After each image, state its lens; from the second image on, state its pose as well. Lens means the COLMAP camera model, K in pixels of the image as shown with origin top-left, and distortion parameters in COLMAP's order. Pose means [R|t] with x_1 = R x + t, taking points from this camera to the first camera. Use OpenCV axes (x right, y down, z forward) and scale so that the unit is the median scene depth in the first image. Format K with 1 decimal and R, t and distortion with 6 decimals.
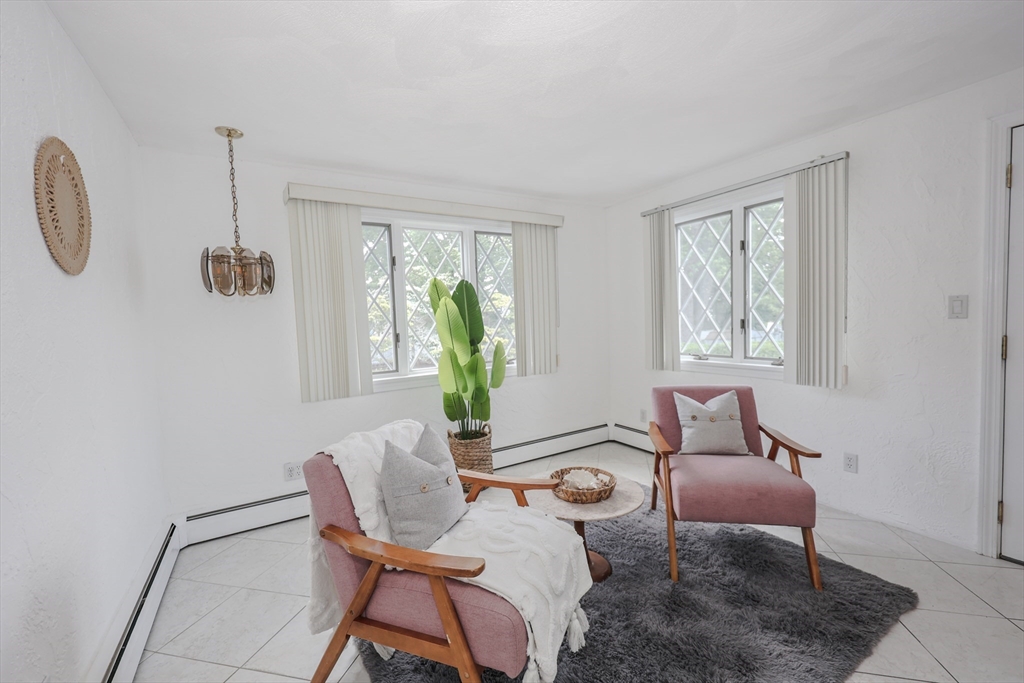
lens RADIAL K [[427.2, 0, 513.7], [0, 427.2, 343.2], [0, 0, 1]] dist [0.001914, 0.000158]
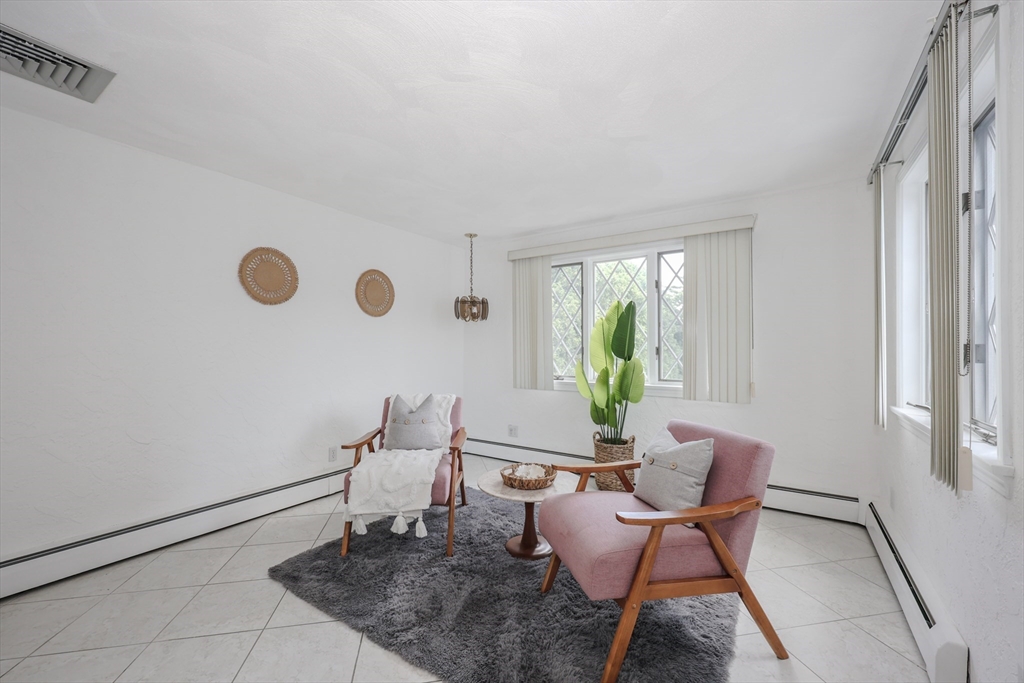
lens RADIAL K [[419.0, 0, 507.6], [0, 419.0, 344.3], [0, 0, 1]] dist [-0.000320, 0.000124]
pose [[0.409296, 0.030992, -0.911875, 0.849355], [-0.066550, 0.997775, 0.004041, -0.024533], [0.909971, 0.059031, 0.410448, 0.321668]]
